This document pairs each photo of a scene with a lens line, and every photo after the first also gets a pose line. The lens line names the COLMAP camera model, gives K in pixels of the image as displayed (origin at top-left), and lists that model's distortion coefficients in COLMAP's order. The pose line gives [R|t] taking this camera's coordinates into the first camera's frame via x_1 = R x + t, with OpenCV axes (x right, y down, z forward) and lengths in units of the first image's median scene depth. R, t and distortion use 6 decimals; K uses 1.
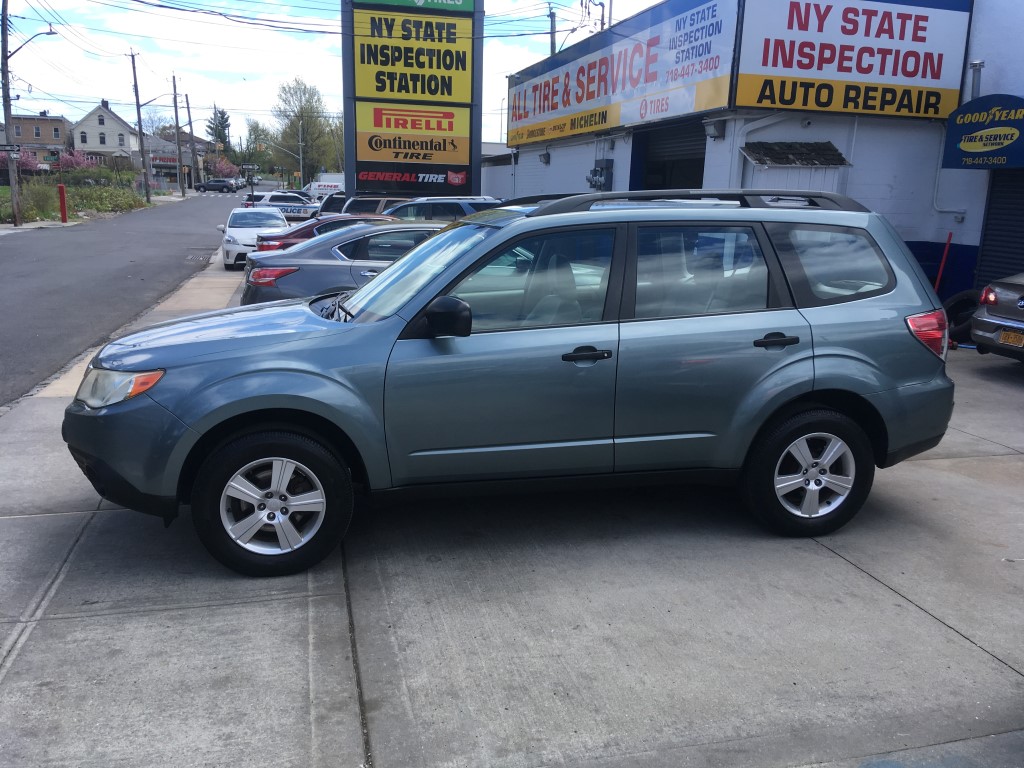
lens RADIAL K [[860.4, 0, 505.1], [0, 860.4, 393.3], [0, 0, 1]] dist [0.113225, -0.169000]
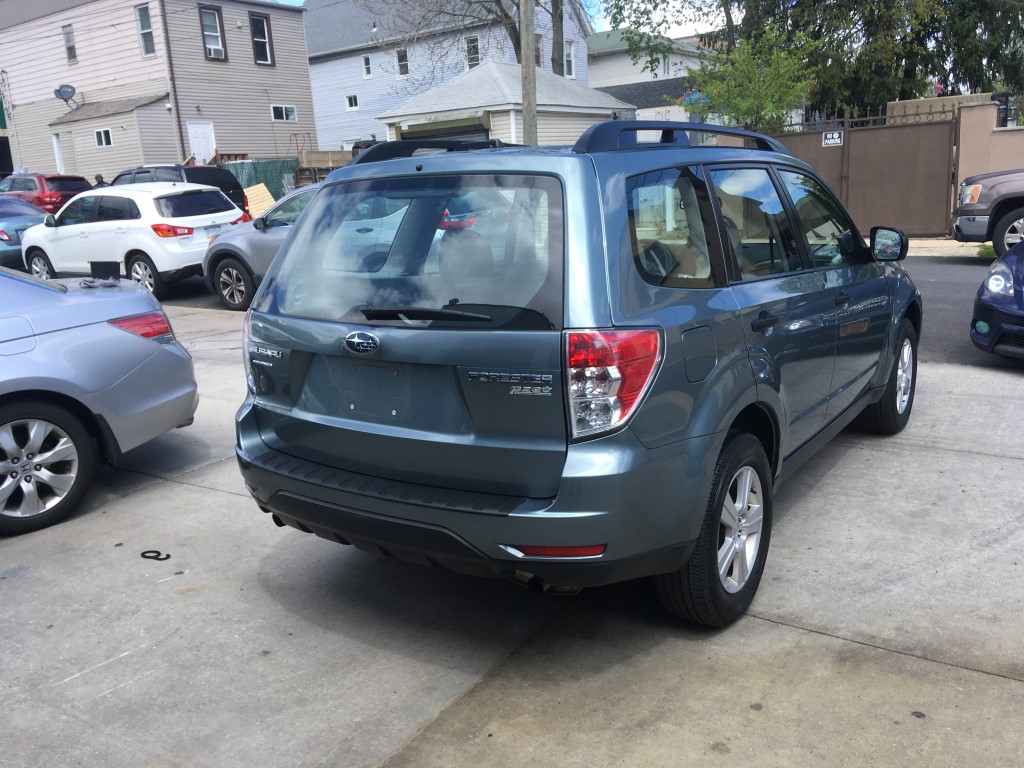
lens RADIAL K [[860.4, 0, 509.5], [0, 860.4, 389.0], [0, 0, 1]] dist [0.113225, -0.169000]
pose [[-0.733362, 0.171947, -0.657734, 0.295206], [-0.108945, 0.925258, 0.363356, -0.113334], [0.671052, 0.338128, -0.659817, 0.585543]]
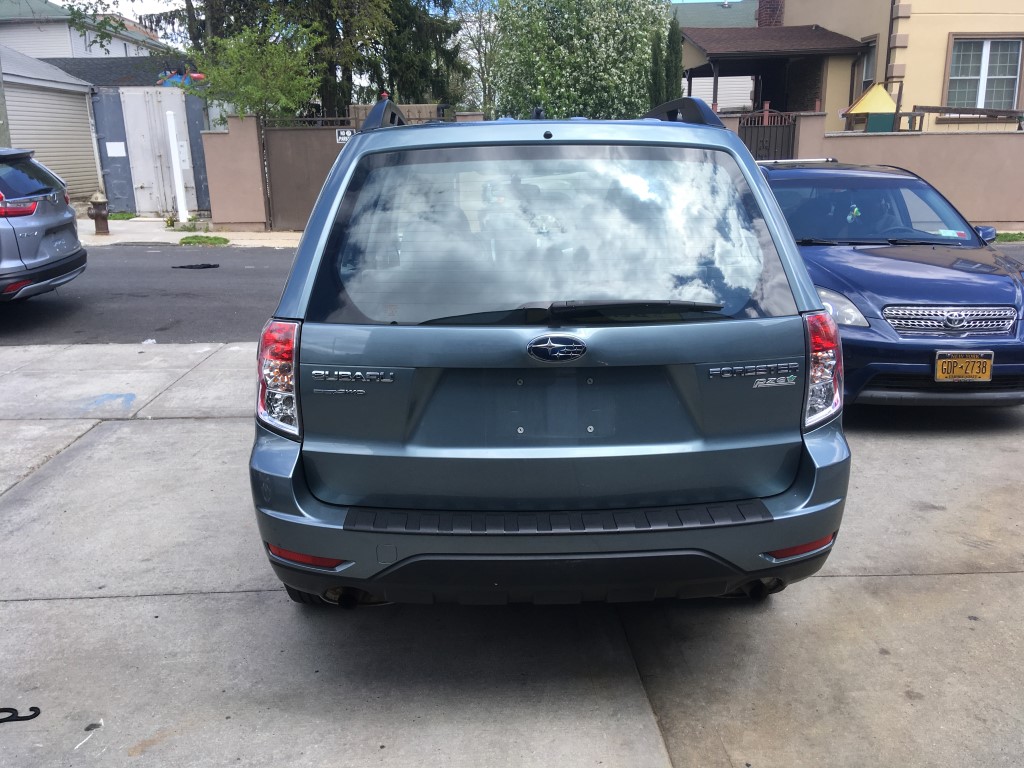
lens RADIAL K [[860.4, 0, 512.1], [0, 860.4, 383.9], [0, 0, 1]] dist [0.113225, -0.169000]
pose [[-0.188061, 0.226280, -0.955735, 0.346529], [-0.200741, 0.943700, 0.262931, -0.079475], [0.961424, 0.241303, -0.132050, 0.434101]]
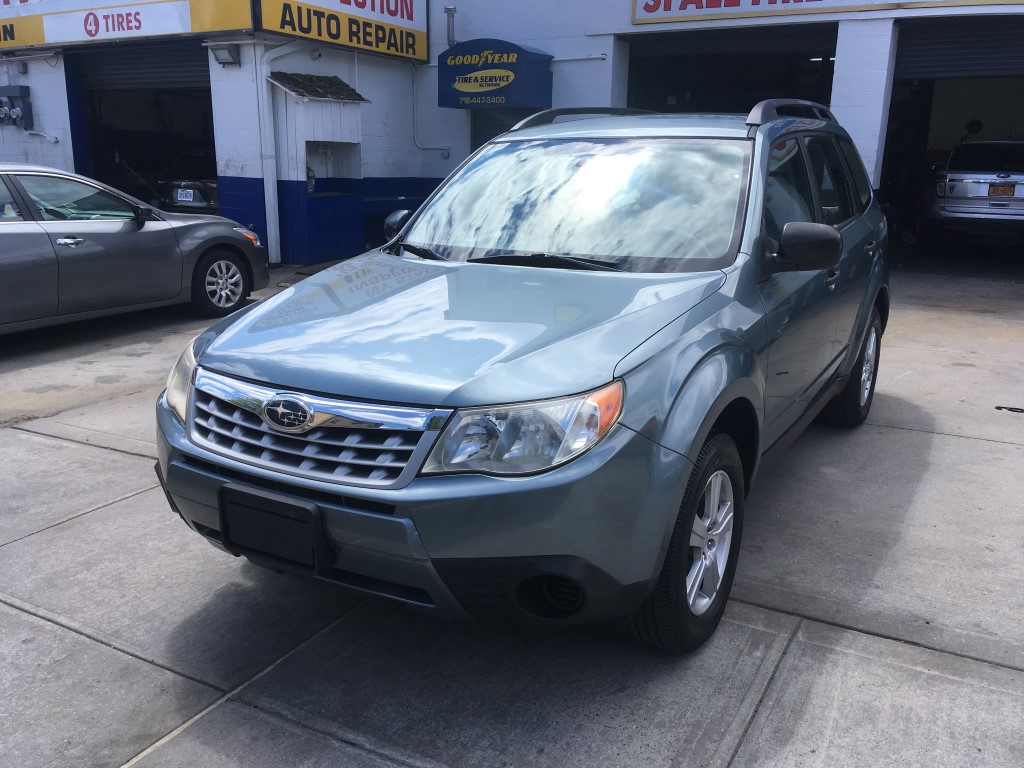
lens RADIAL K [[860.4, 0, 514.9], [0, 860.4, 382.2], [0, 0, 1]] dist [0.113225, -0.169000]
pose [[0.690163, -0.201144, 0.695138, -0.255139], [0.168962, 0.978834, 0.115481, -0.031655], [-0.703653, 0.037751, 0.709541, 0.184764]]
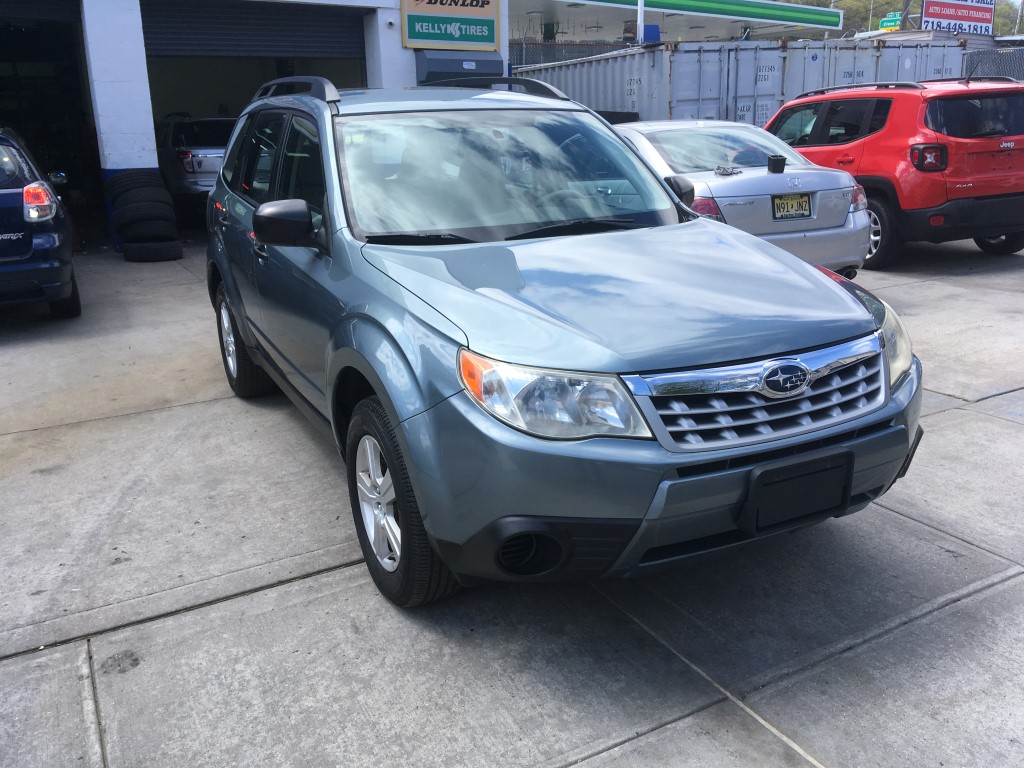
lens RADIAL K [[860.4, 0, 509.8], [0, 860.4, 385.4], [0, 0, 1]] dist [0.113225, -0.169000]
pose [[-0.257598, -0.289705, 0.921800, -0.318127], [0.218387, 0.911853, 0.347607, -0.087747], [-0.941249, 0.290852, -0.171624, 0.434552]]
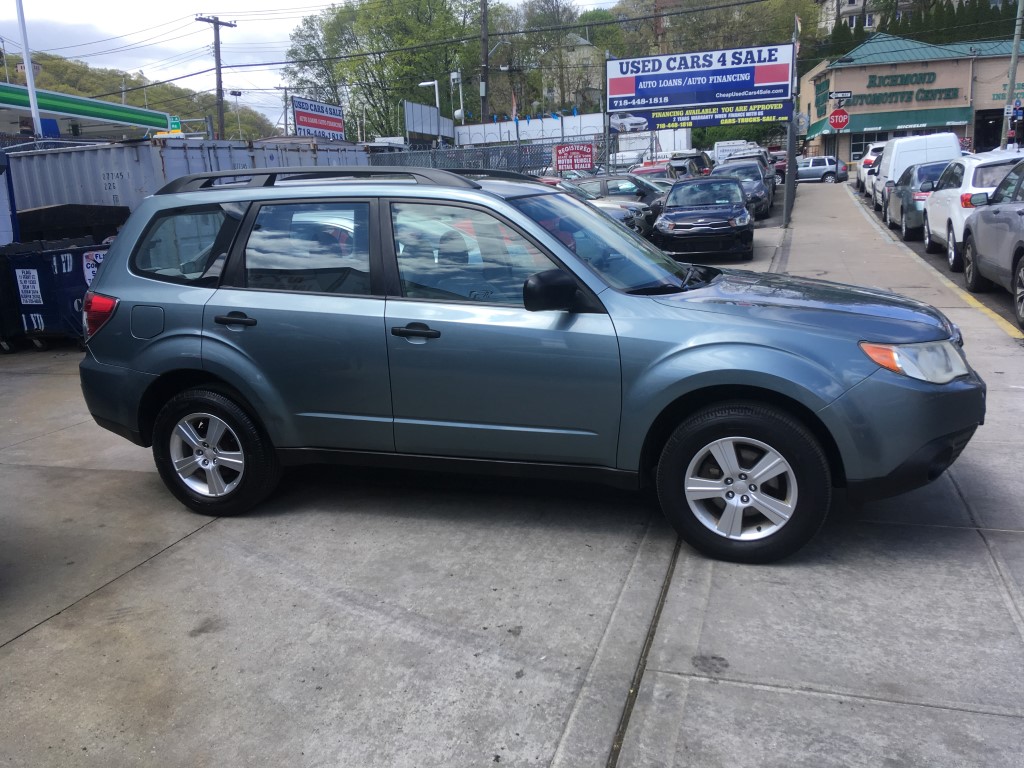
lens RADIAL K [[860.4, 0, 508.6], [0, 860.4, 375.8], [0, 0, 1]] dist [0.113225, -0.169000]
pose [[-0.850663, -0.084426, 0.518888, -0.191607], [0.141815, 0.913577, 0.381137, -0.141814], [-0.506222, 0.397805, -0.765173, 0.677446]]
